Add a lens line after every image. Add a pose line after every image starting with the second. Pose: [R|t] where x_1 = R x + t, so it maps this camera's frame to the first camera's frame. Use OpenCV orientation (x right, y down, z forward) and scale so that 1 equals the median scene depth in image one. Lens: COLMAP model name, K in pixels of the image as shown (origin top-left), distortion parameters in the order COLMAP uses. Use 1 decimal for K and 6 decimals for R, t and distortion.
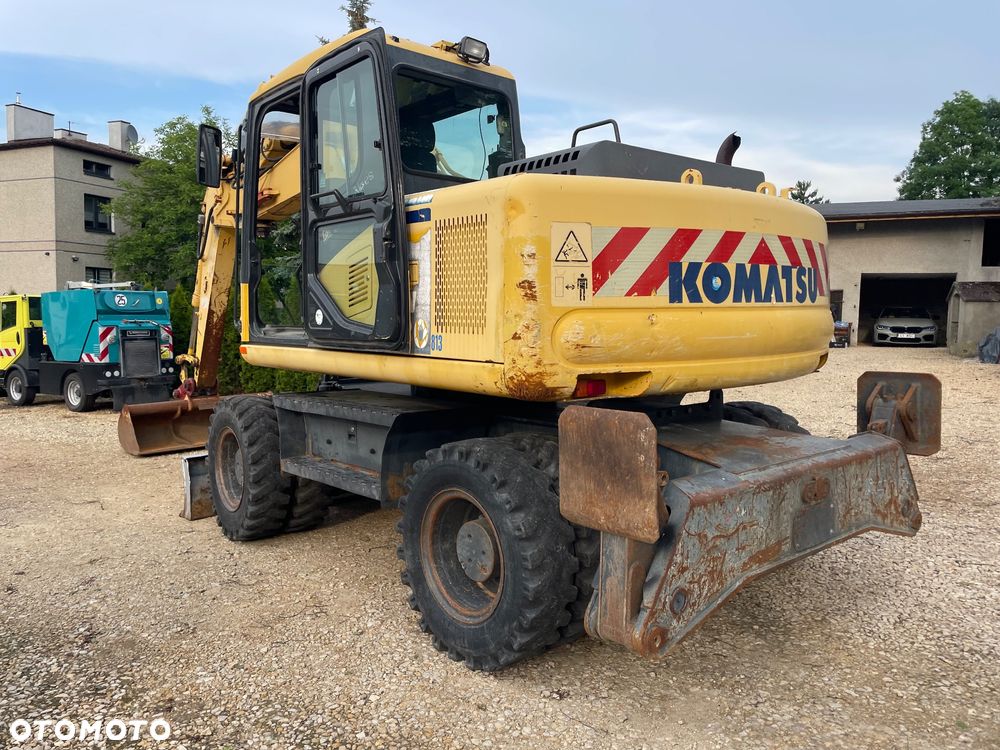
lens RADIAL K [[747.6, 0, 502.2], [0, 747.6, 365.7], [0, 0, 1]] dist [0.088743, -0.115470]
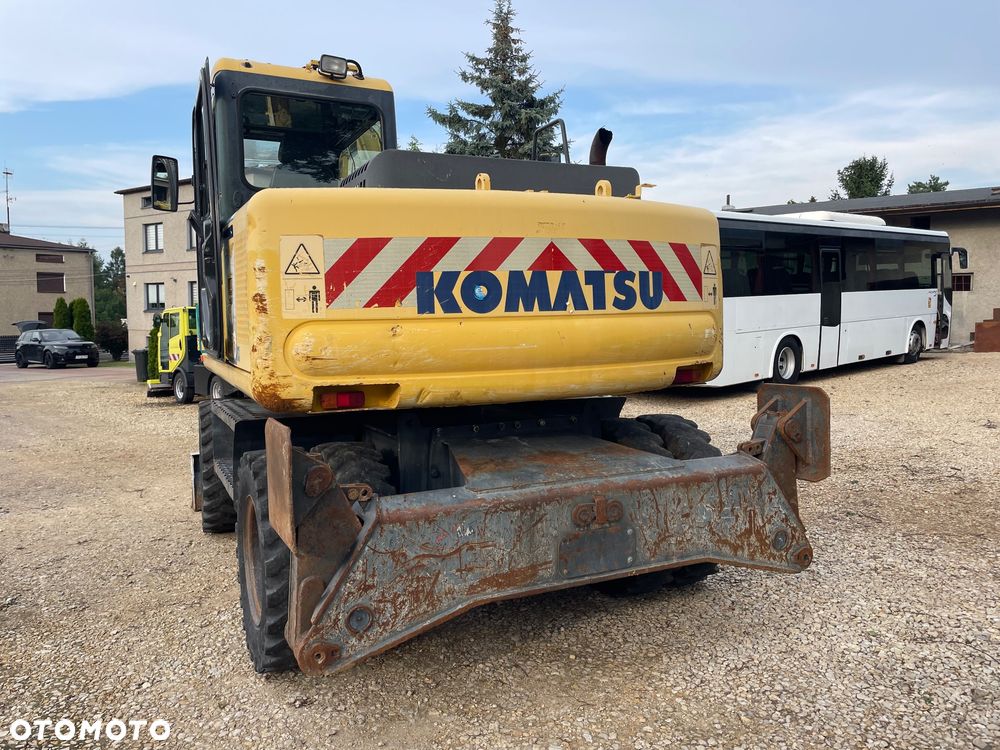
lens RADIAL K [[748.4, 0, 500.6], [0, 748.4, 368.9], [0, 0, 1]] dist [0.095240, -0.125233]
pose [[0.964669, 0.004670, -0.263422, 0.516887], [-0.004544, 0.999989, 0.001088, -0.011774], [0.263425, 0.000148, 0.964680, 0.078390]]
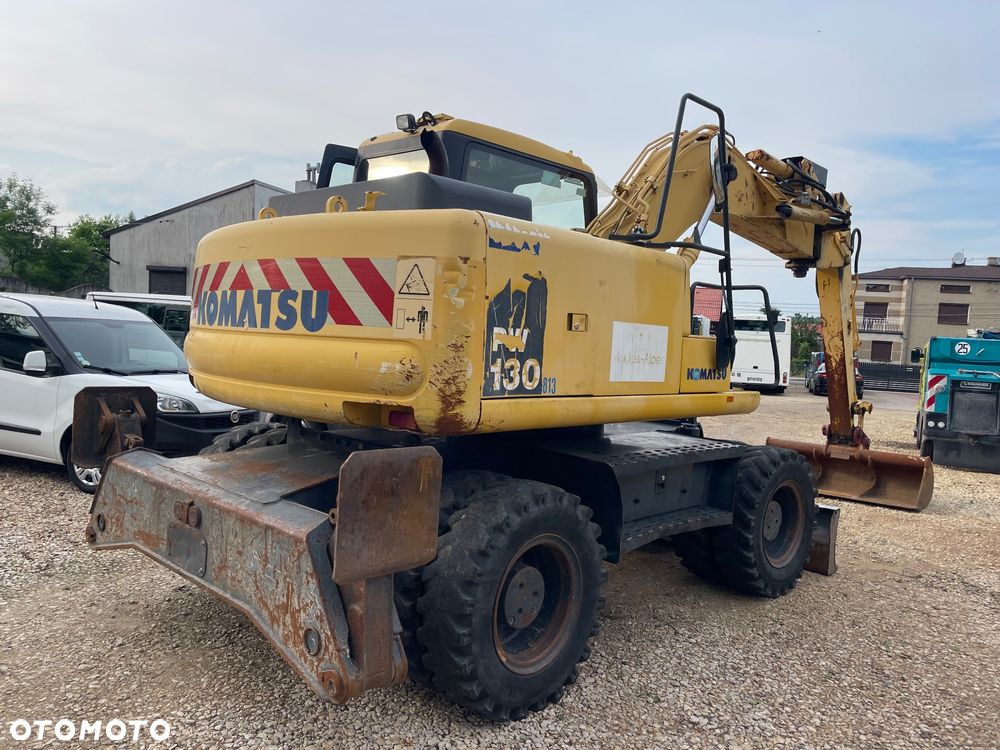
lens RADIAL K [[756.7, 0, 499.5], [0, 756.7, 365.0], [0, 0, 1]] dist [0.093074, -0.122807]
pose [[0.093792, 0.050885, -0.994291, 1.383120], [-0.124391, 0.991466, 0.039007, -0.114463], [0.987790, 0.120022, 0.099321, 1.226305]]
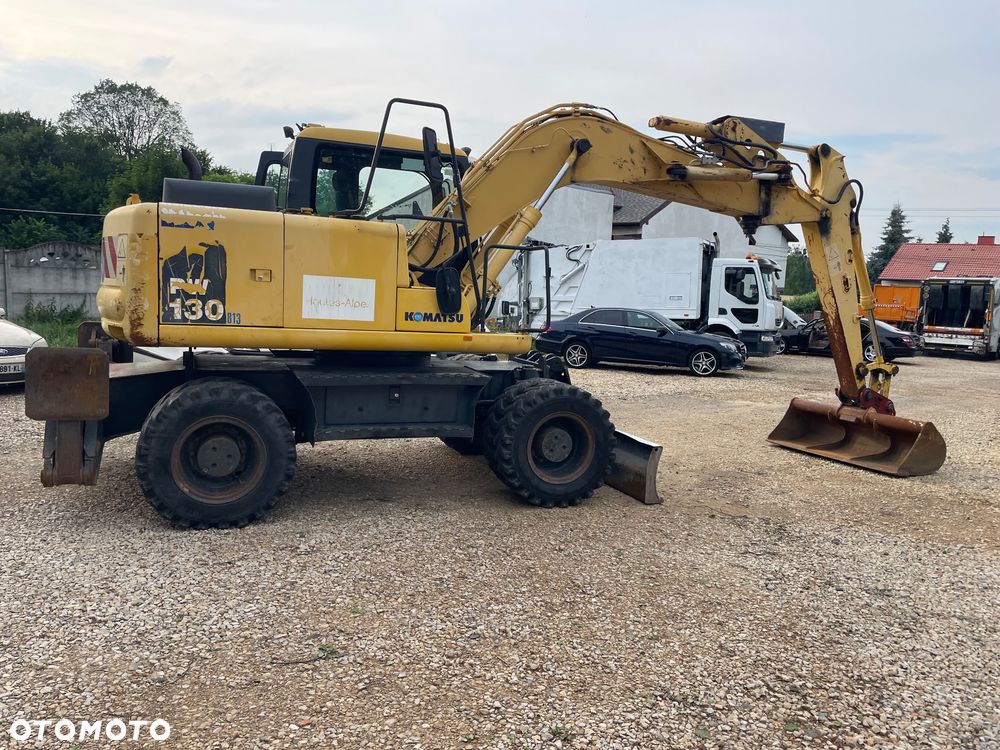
lens RADIAL K [[754.4, 0, 497.9], [0, 754.4, 375.9], [0, 0, 1]] dist [0.085922, -0.116756]
pose [[-0.324988, 0.098960, -0.940526, 1.630697], [-0.112583, 0.983390, 0.142372, -0.212184], [0.938993, 0.152156, -0.308449, 2.312721]]
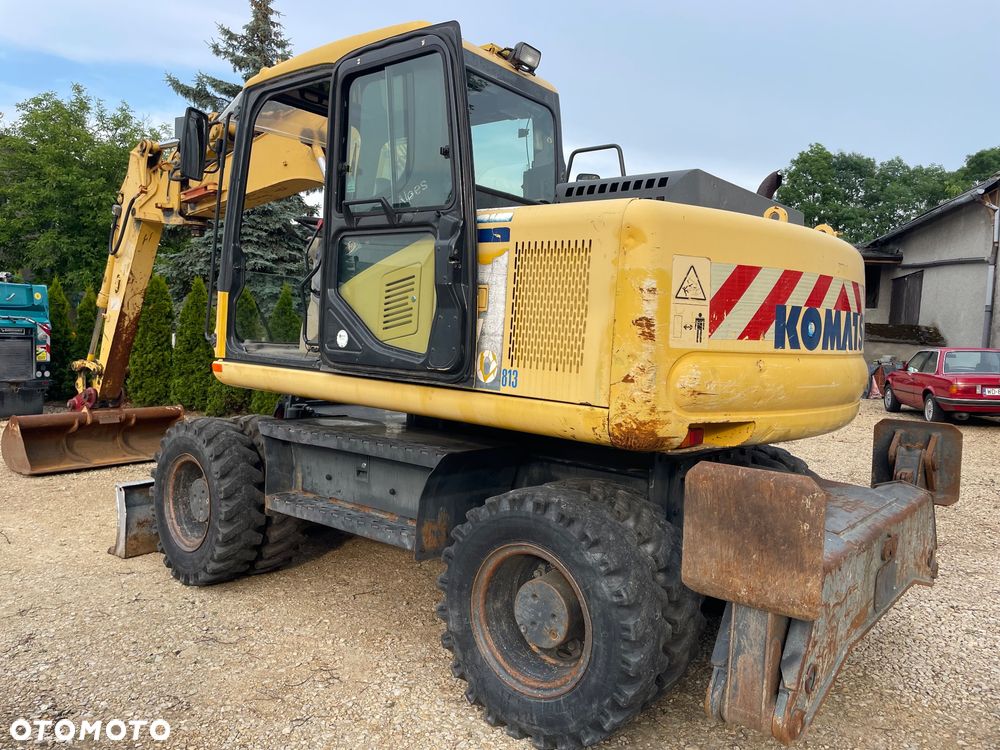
lens RADIAL K [[748.2, 0, 497.0], [0, 748.2, 368.8], [0, 0, 1]] dist [0.083418, -0.107942]
pose [[0.985407, 0.043399, 0.164588, -0.238584], [-0.041097, 0.999004, -0.017365, -0.024610], [-0.165178, 0.010348, 0.986210, 0.118194]]
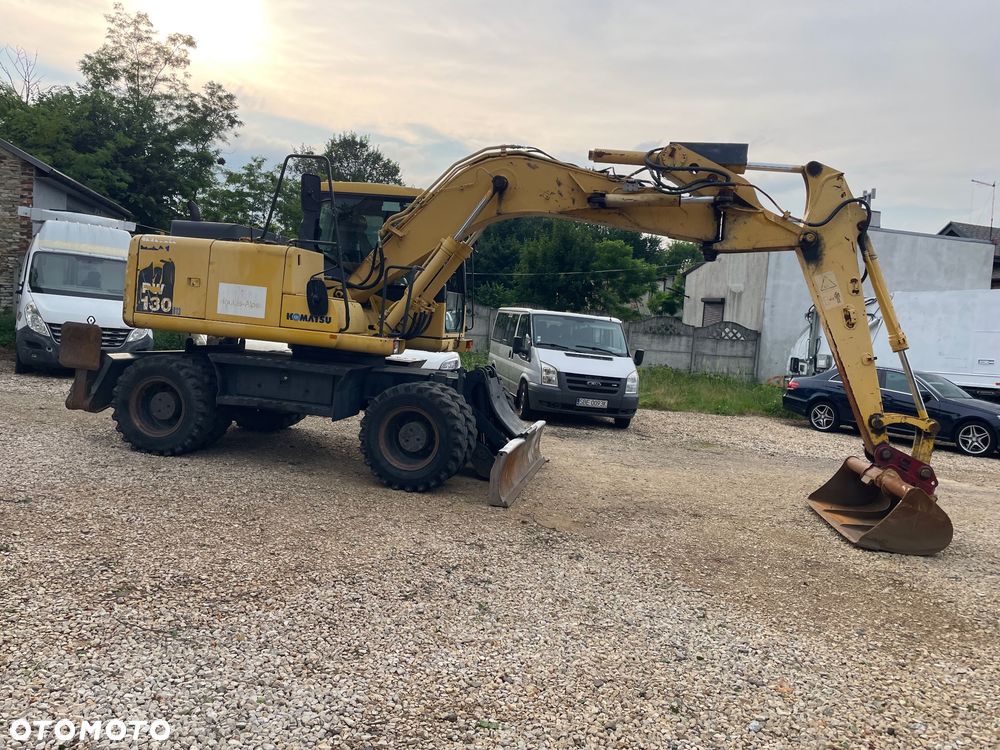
lens RADIAL K [[756.7, 0, 499.5], [0, 756.7, 365.0], [0, 0, 1]] dist [0.093074, -0.122807]
pose [[-0.791776, -0.031444, -0.610001, 1.011999], [-0.127768, 0.985107, 0.115063, -0.268728], [0.597299, 0.169043, -0.784002, 3.595361]]
